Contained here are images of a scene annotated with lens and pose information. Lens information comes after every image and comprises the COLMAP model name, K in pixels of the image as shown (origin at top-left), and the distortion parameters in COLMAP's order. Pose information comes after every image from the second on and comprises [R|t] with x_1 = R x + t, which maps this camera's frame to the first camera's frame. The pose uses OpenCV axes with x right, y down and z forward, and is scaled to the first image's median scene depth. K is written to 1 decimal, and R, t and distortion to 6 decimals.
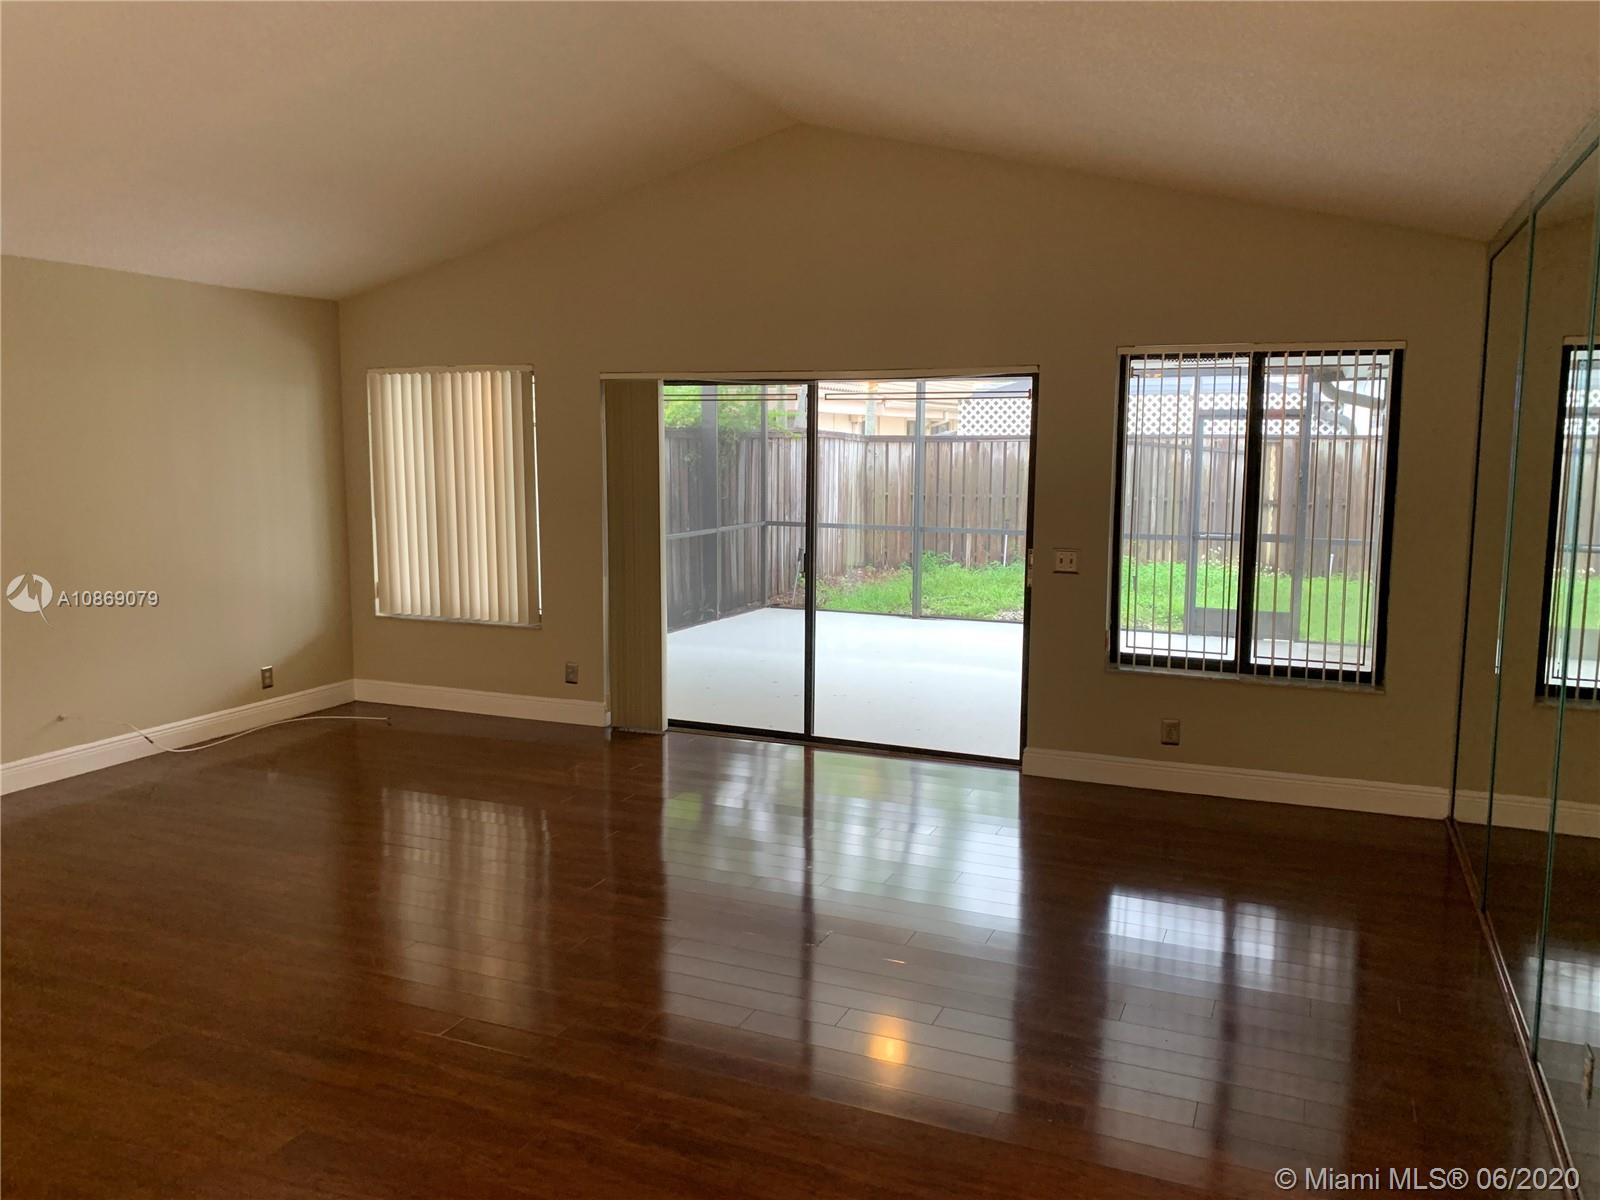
lens RADIAL K [[1227.3, 0, 800.0], [0, 1227.3, 600.0], [0, 0, 1]] dist [0.043301, -0.001398]
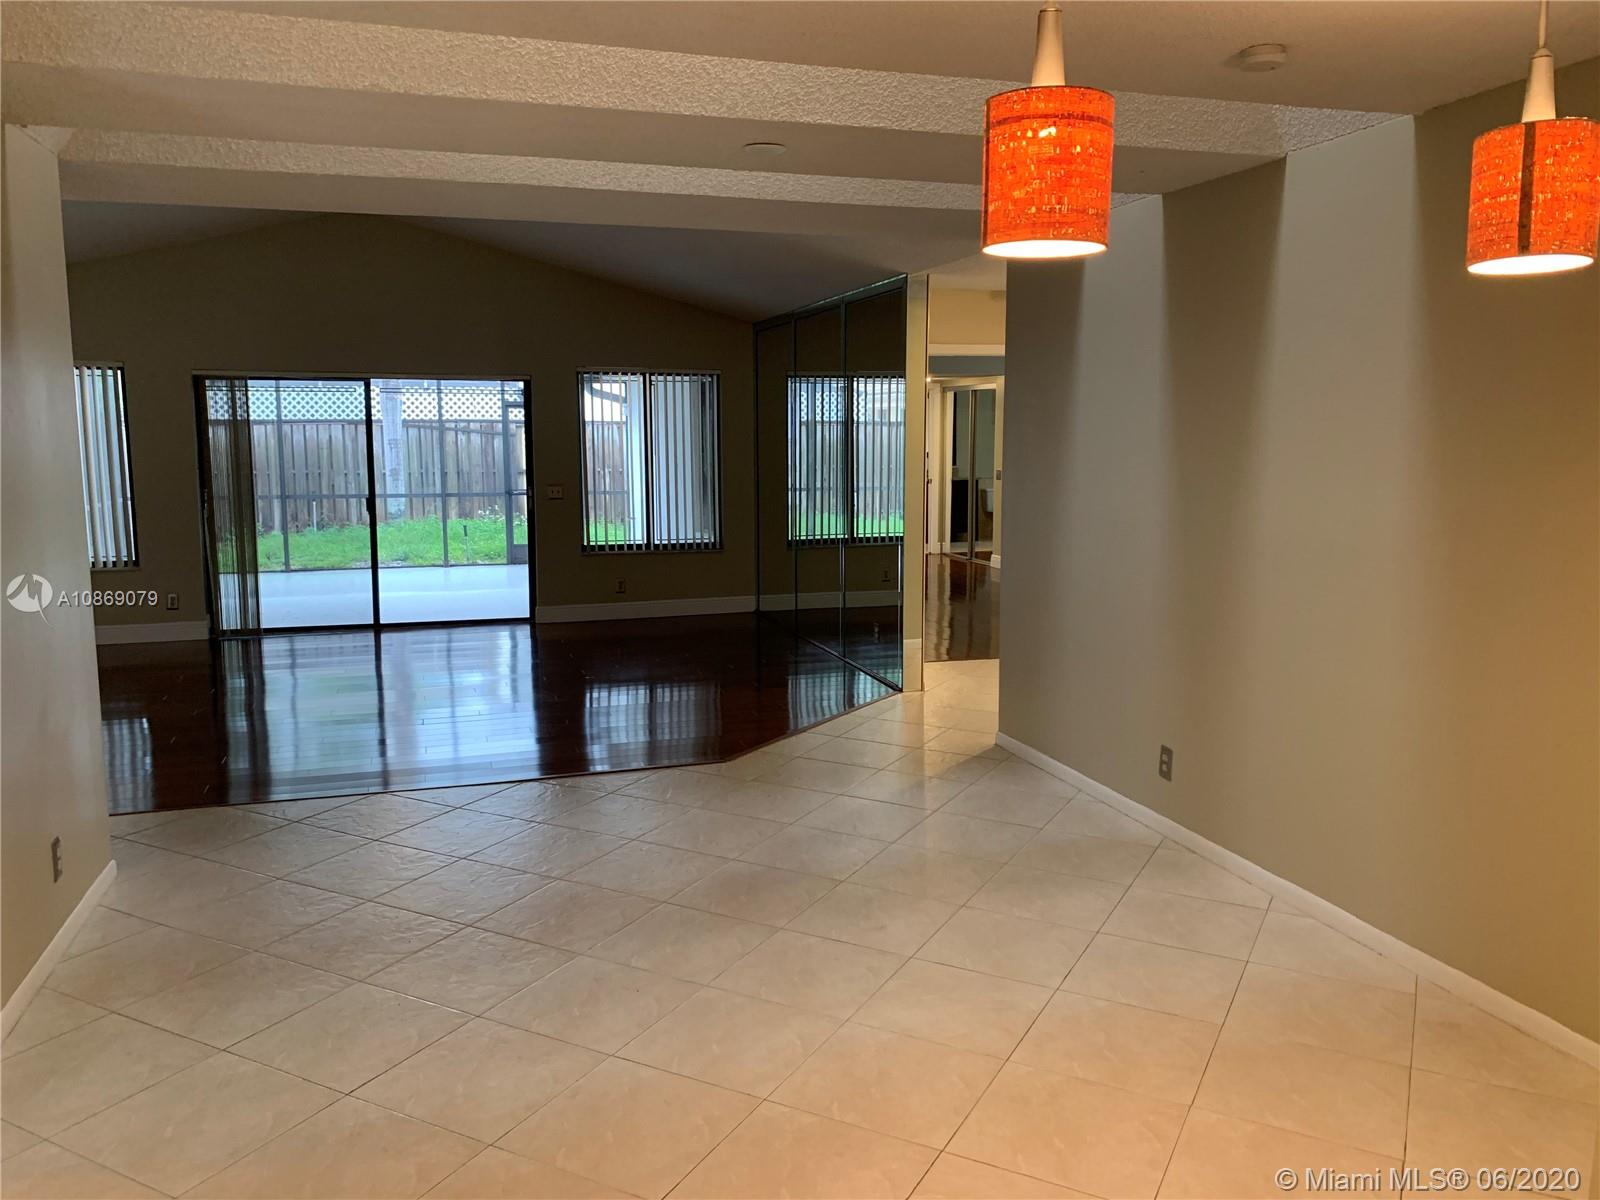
lens RADIAL K [[1227.3, 0, 800.0], [0, 1227.3, 600.0], [0, 0, 1]] dist [0.043301, -0.001398]
pose [[0.762026, -0.097291, 0.640196, -0.565791], [0.090751, 0.994937, 0.043180, 0.066675], [-0.641156, 0.025194, 0.766997, -0.458535]]
